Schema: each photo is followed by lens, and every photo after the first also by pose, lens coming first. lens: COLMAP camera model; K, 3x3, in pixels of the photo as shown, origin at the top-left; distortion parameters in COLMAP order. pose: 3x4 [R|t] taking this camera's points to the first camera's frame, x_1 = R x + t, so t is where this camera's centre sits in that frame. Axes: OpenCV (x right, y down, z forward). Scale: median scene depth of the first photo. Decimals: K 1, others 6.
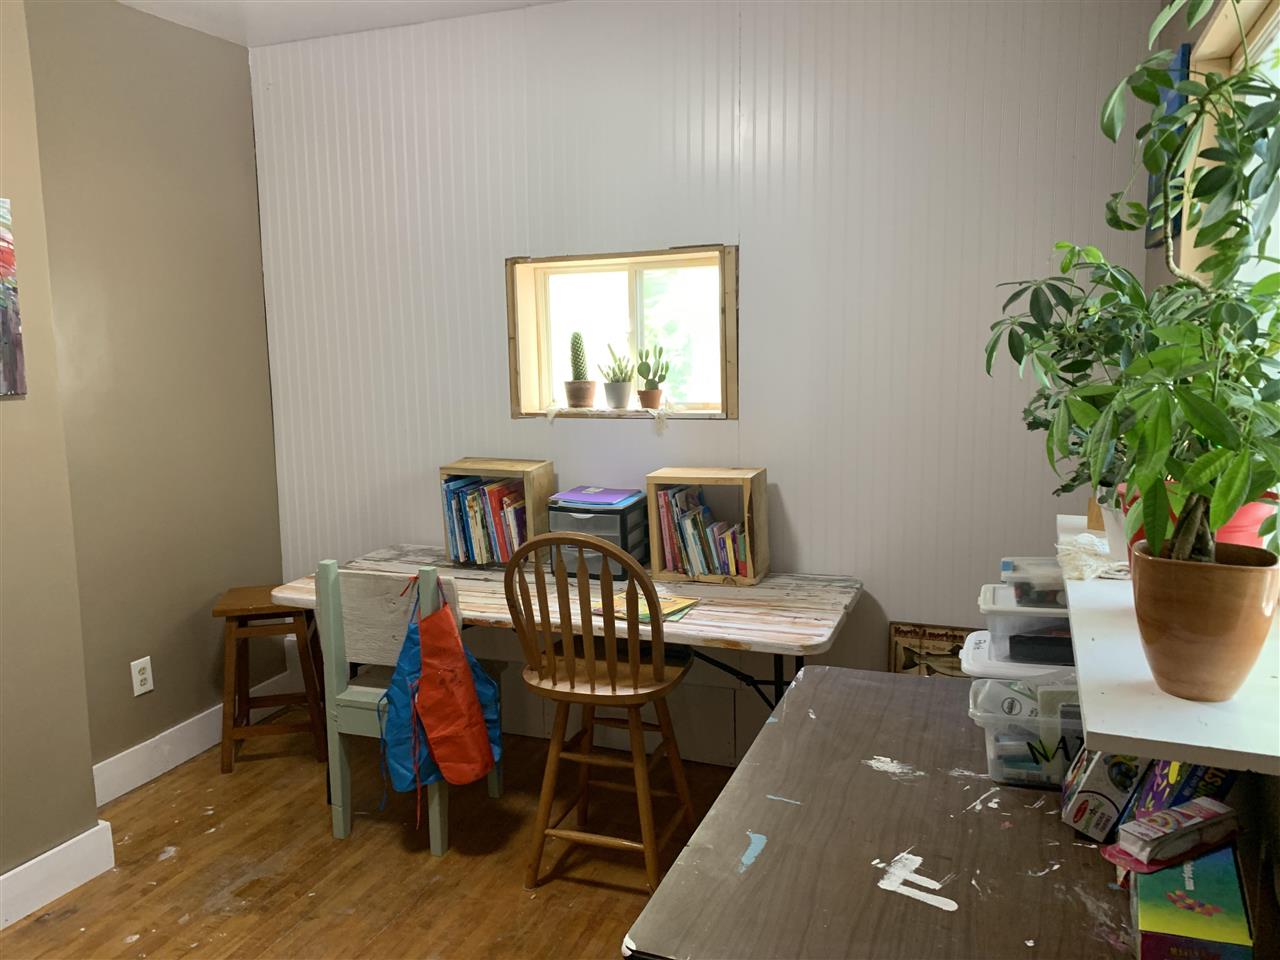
lens RADIAL K [[974.0, 0, 634.4], [0, 974.0, 472.7], [0, 0, 1]] dist [0.118927, -0.265514]
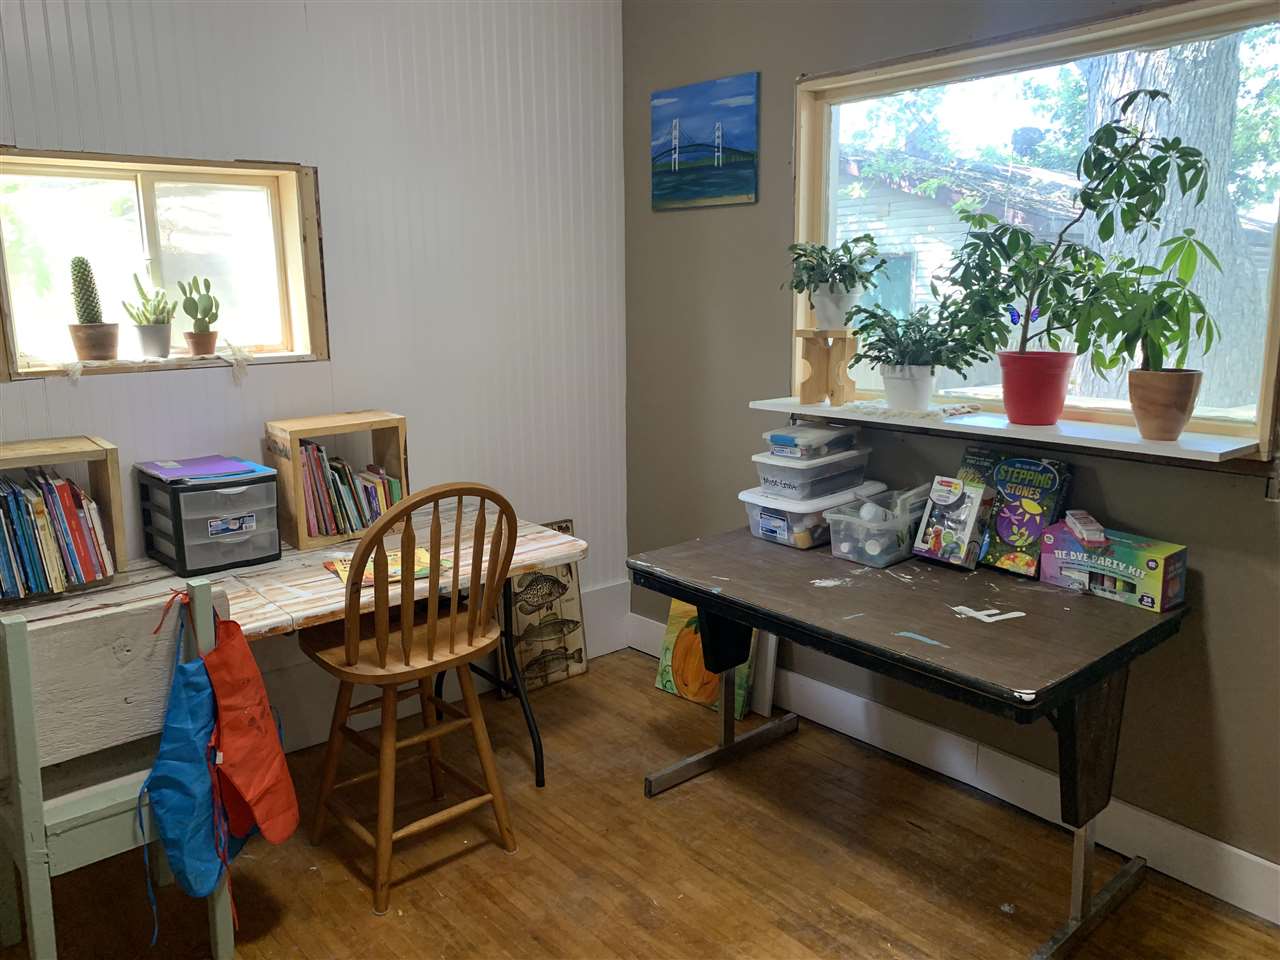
lens RADIAL K [[974.0, 0, 634.4], [0, 974.0, 472.7], [0, 0, 1]] dist [0.118927, -0.265514]
pose [[0.466011, -0.151458, 0.871719, -0.651391], [0.111221, 0.987452, 0.112108, -0.025590], [-0.877761, 0.044709, 0.477009, 0.357774]]
